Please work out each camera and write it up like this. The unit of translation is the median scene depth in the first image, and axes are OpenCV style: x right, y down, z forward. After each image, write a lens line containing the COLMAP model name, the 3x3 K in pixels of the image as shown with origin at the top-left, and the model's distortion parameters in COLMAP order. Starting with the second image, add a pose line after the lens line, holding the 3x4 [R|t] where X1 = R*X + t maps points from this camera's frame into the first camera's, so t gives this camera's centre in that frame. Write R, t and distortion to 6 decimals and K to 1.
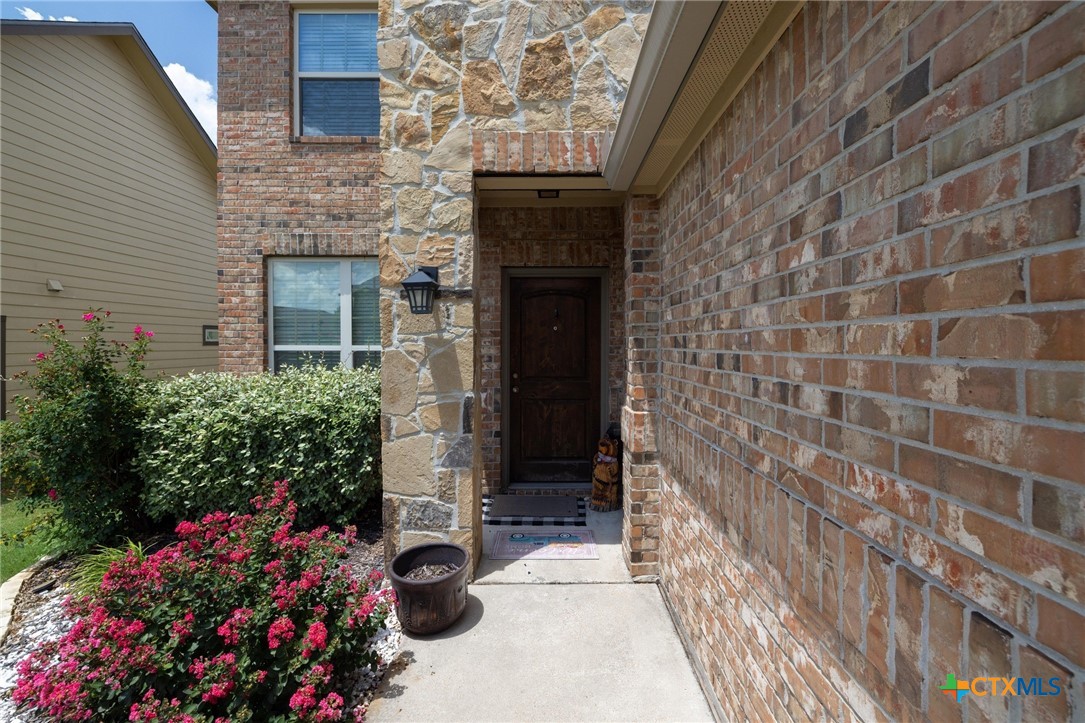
lens RADIAL K [[501.2, 0, 541.5], [0, 501.2, 342.6], [0, 0, 1]] dist [0.003447, 0.000074]
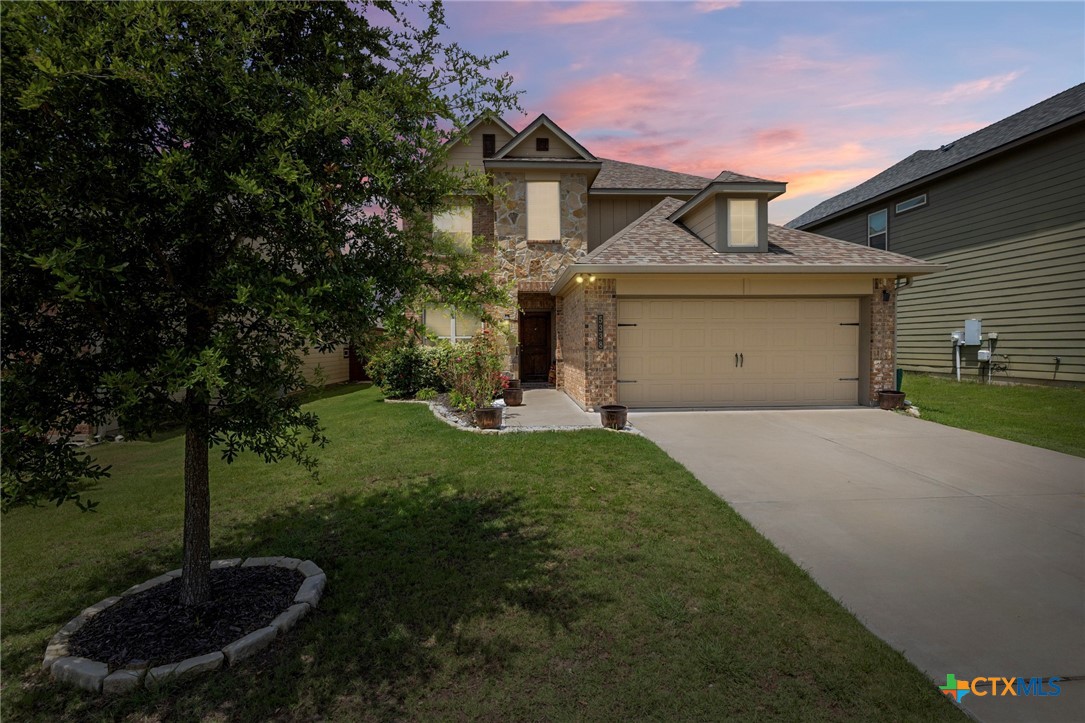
lens RADIAL K [[493.2, 0, 541.3], [0, 493.2, 350.2], [0, 0, 1]] dist [0.000747, -0.000294]
pose [[0.996937, -0.011276, 0.077397, -0.257331], [0.010174, 0.999842, 0.014610, 0.082778], [-0.077549, -0.013777, 0.996893, -2.974910]]
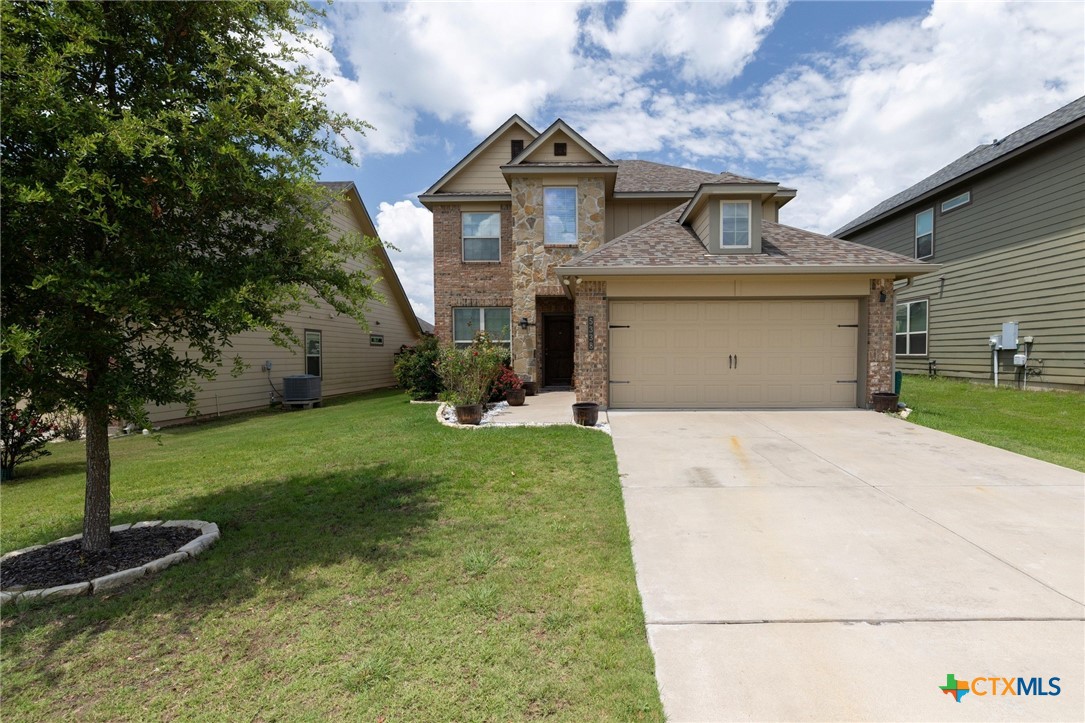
lens RADIAL K [[501.2, 0, 585.6], [0, 501.2, 366.6], [0, 0, 1]] dist [0.003447, 0.000074]
pose [[0.999885, -0.008260, 0.012701, 0.217589], [0.007873, 0.999514, 0.030163, 0.128416], [-0.012944, -0.030060, 0.999464, -3.123602]]
